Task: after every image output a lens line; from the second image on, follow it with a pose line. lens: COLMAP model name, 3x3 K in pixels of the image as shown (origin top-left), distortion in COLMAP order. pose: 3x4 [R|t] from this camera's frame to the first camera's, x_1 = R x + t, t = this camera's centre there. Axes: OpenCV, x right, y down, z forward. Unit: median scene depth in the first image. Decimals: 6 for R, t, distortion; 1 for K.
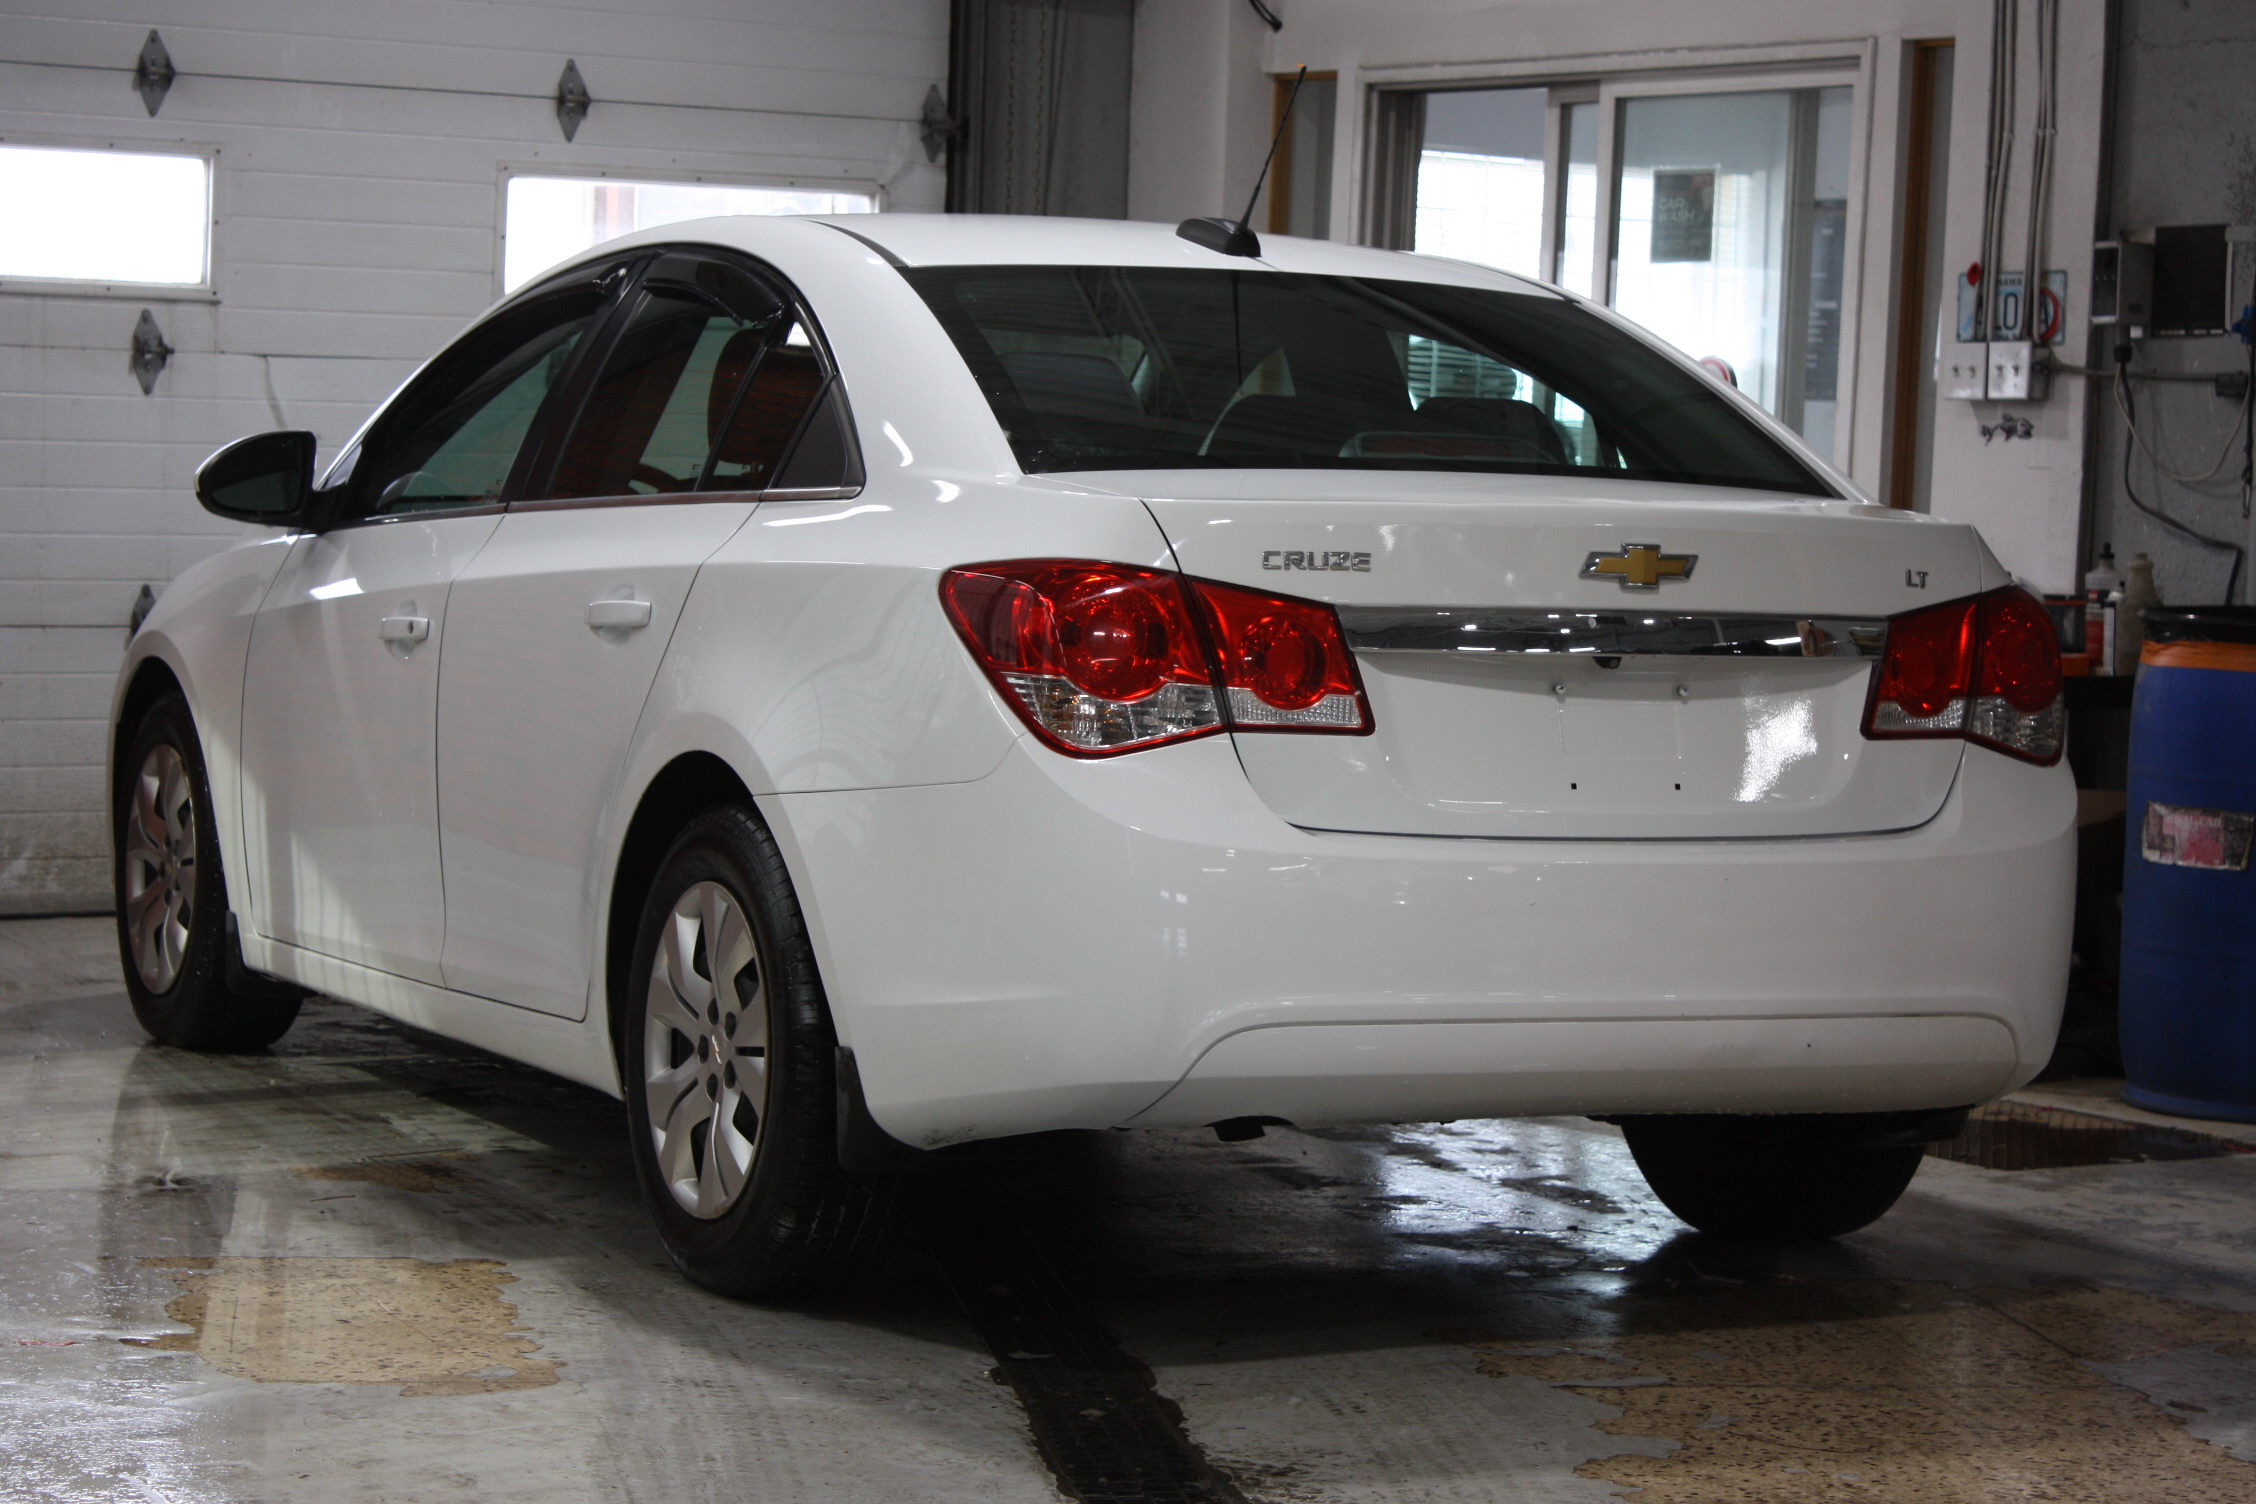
lens RADIAL K [[5257.8, 0, 1128.0], [0, 5257.8, 752.0], [0, 0, 1]] dist [0.012667, 0.282700]
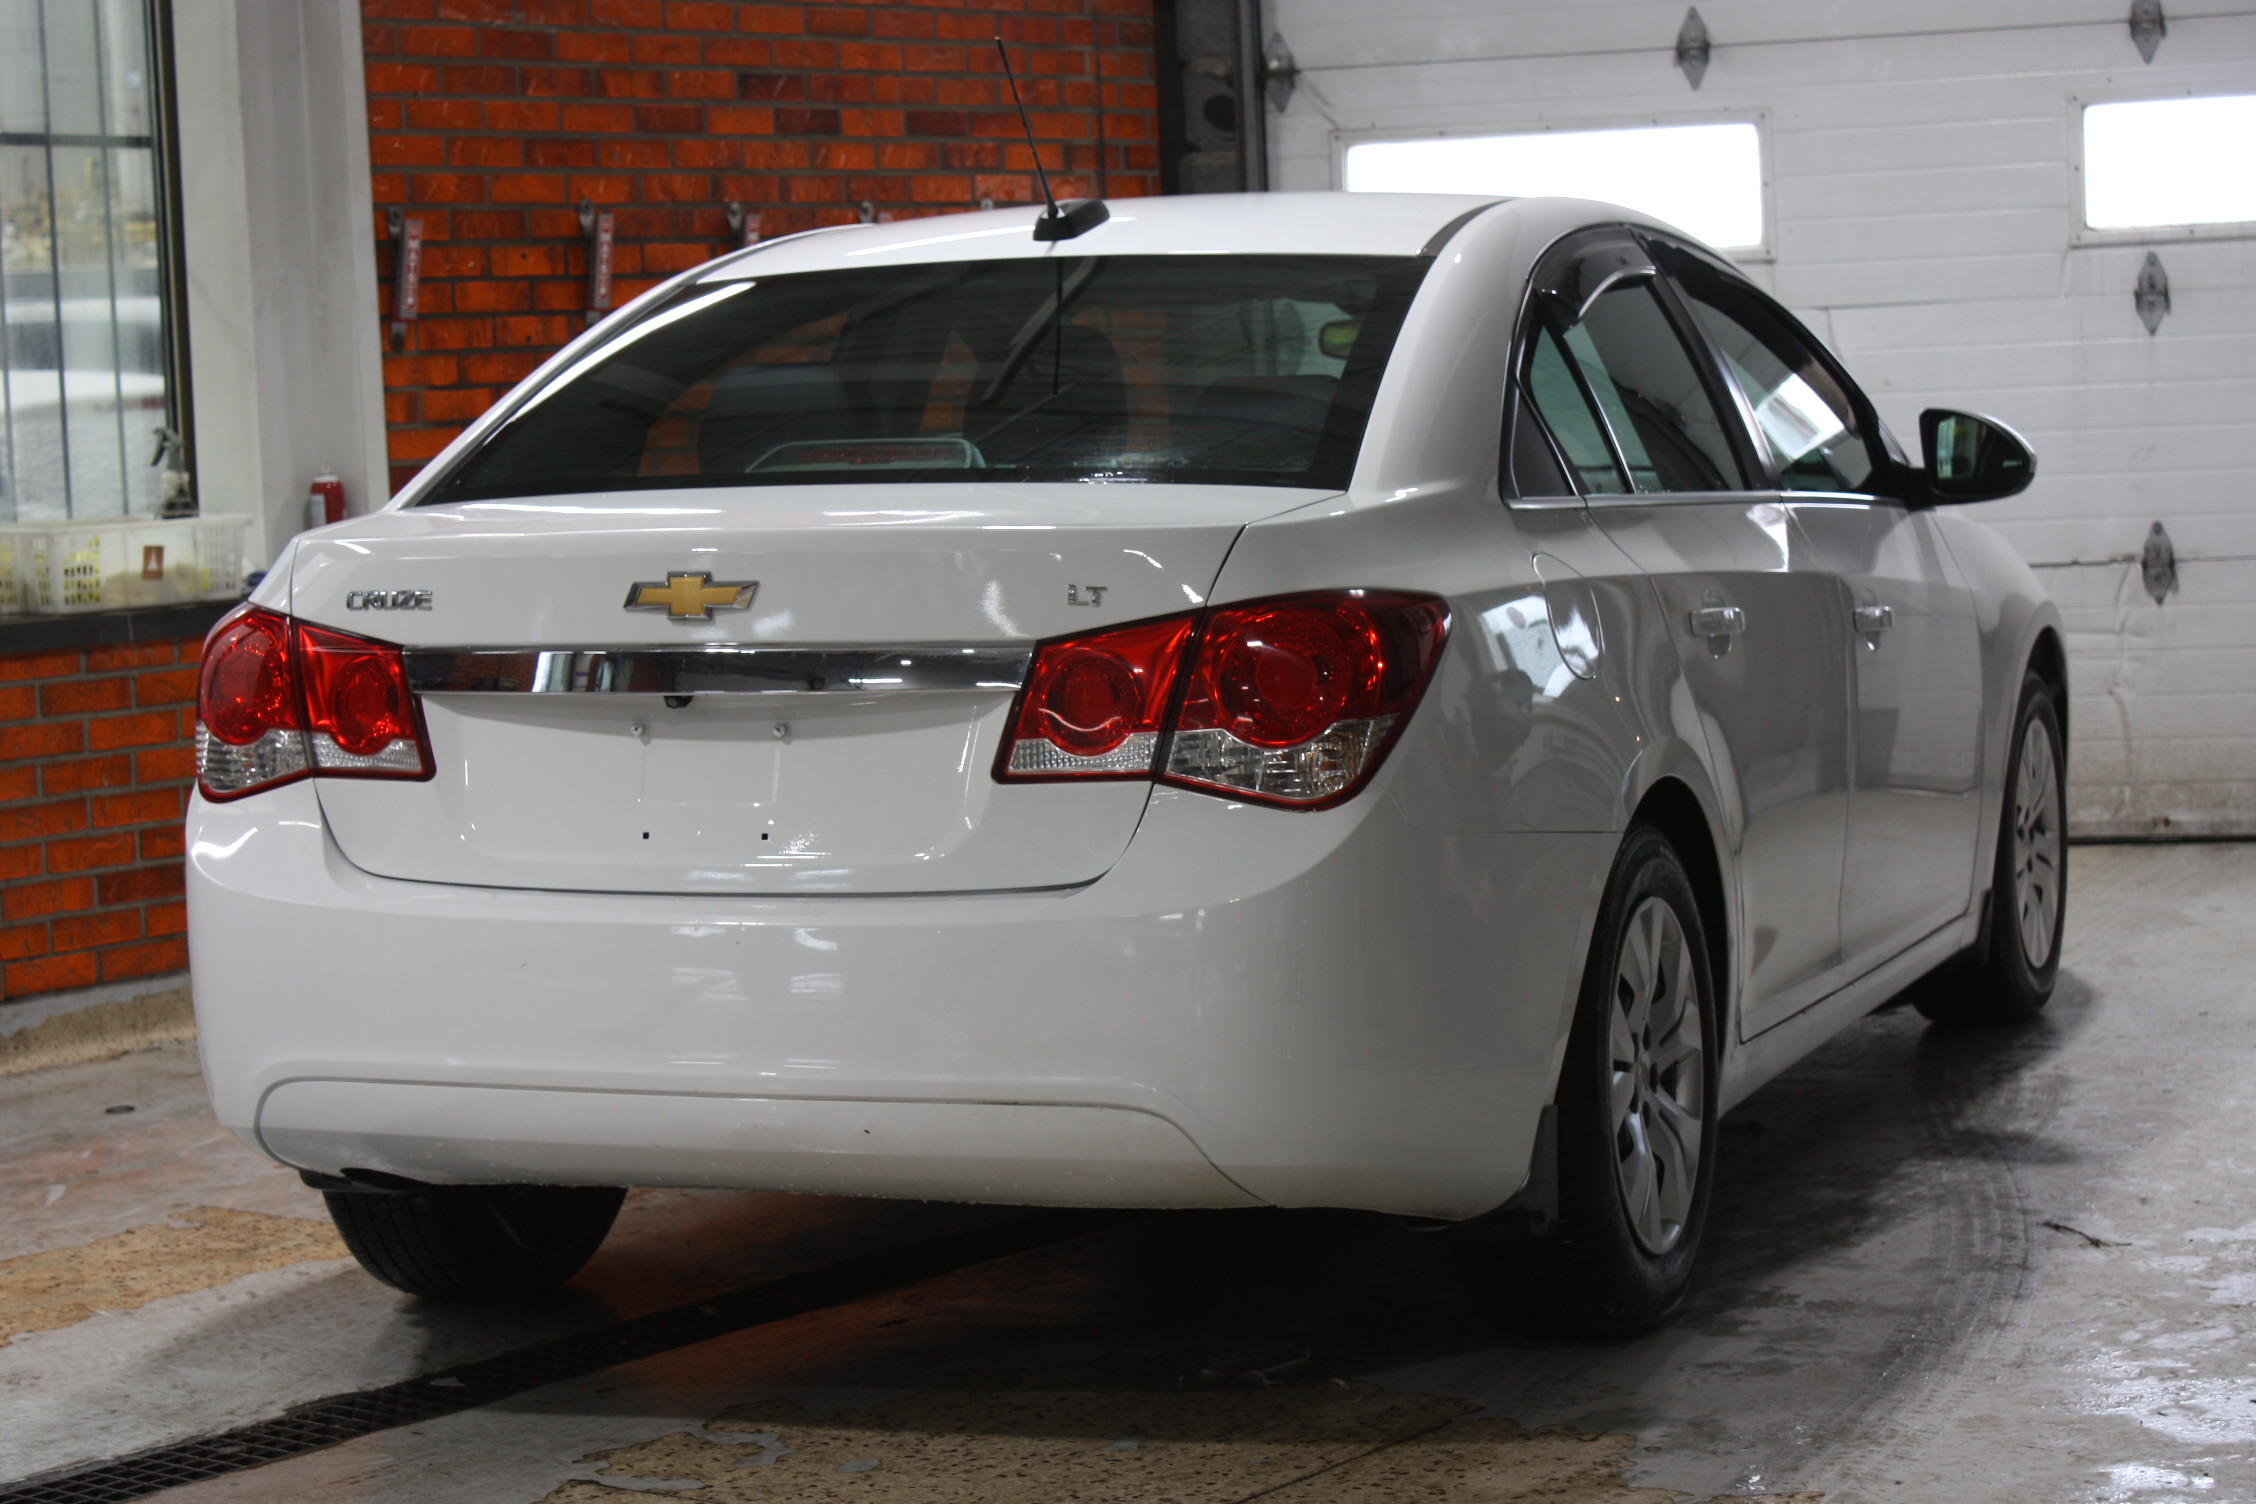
lens RADIAL K [[4602.0, 0, 1000.1], [0, 4602.0, 752.1], [0, 0, 1]] dist [-0.008067, 0.213226]
pose [[0.668571, 0.008905, -0.743595, 0.707815], [0.017014, 0.999483, 0.027266, -0.028348], [0.743454, -0.030881, 0.668074, 0.491638]]
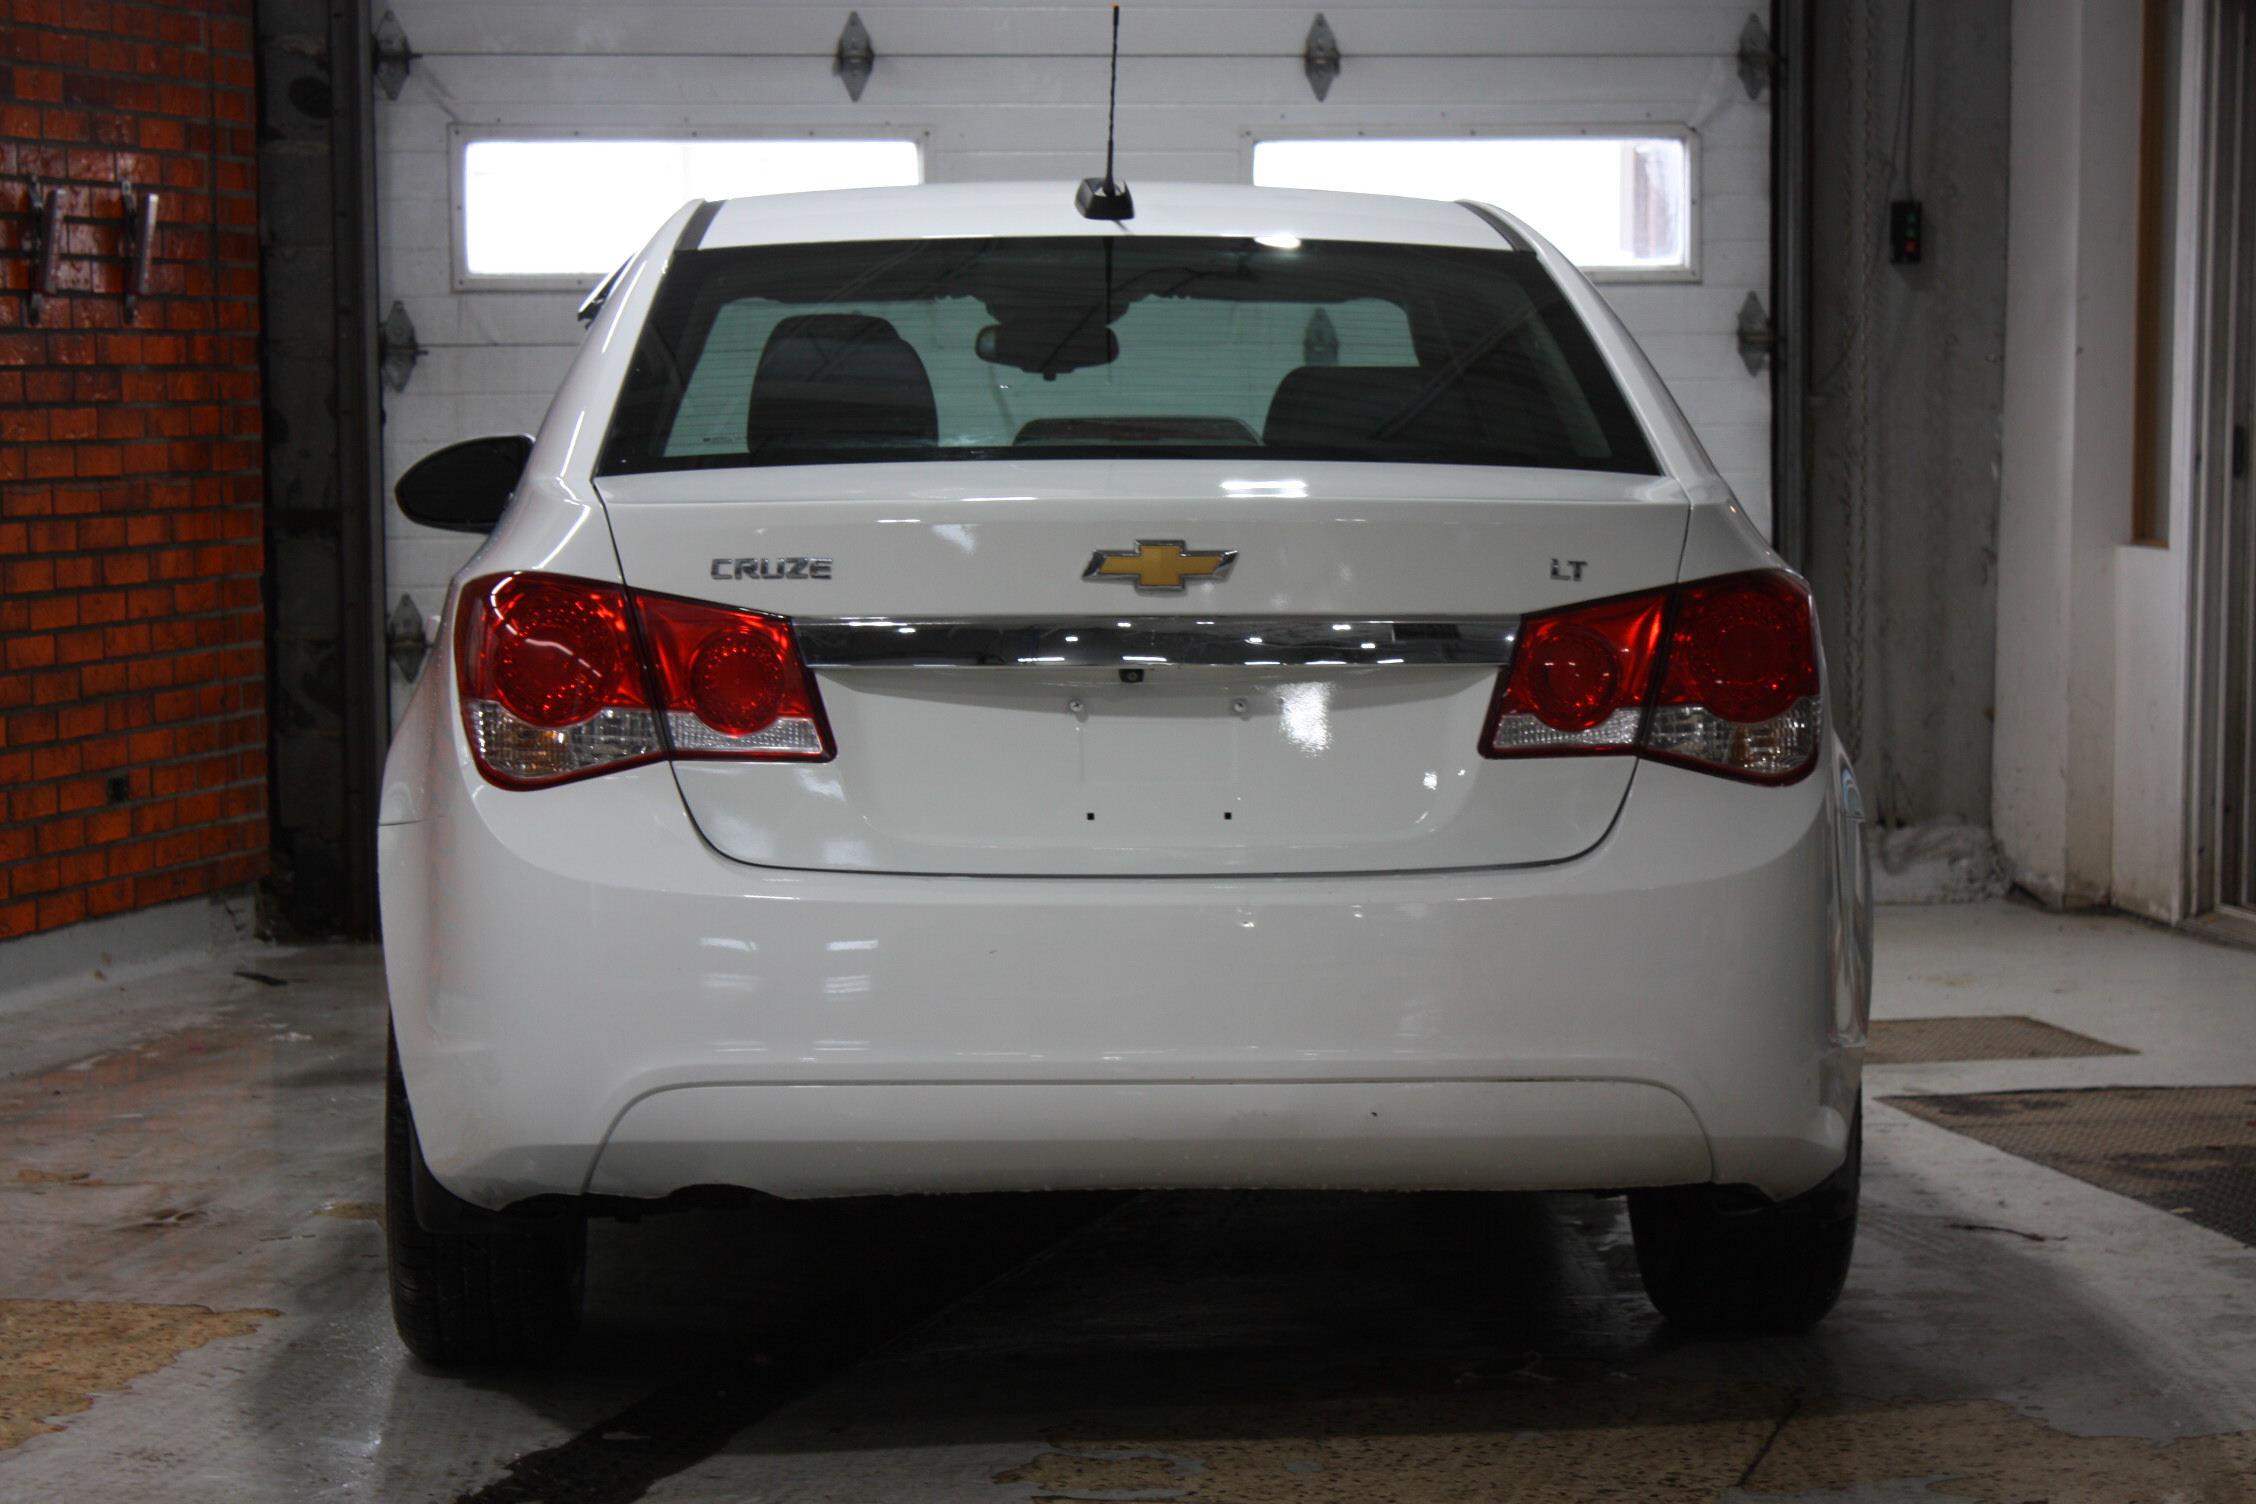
lens RADIAL K [[5464.4, 0, 1128.0], [0, 5464.4, 752.0], [0, 0, 1]] dist [0.067297, -0.171898]
pose [[0.921195, -0.008669, -0.389005, 0.434851], [0.011289, 0.999926, 0.004448, -0.008064], [0.388938, -0.008489, 0.921225, 0.153133]]
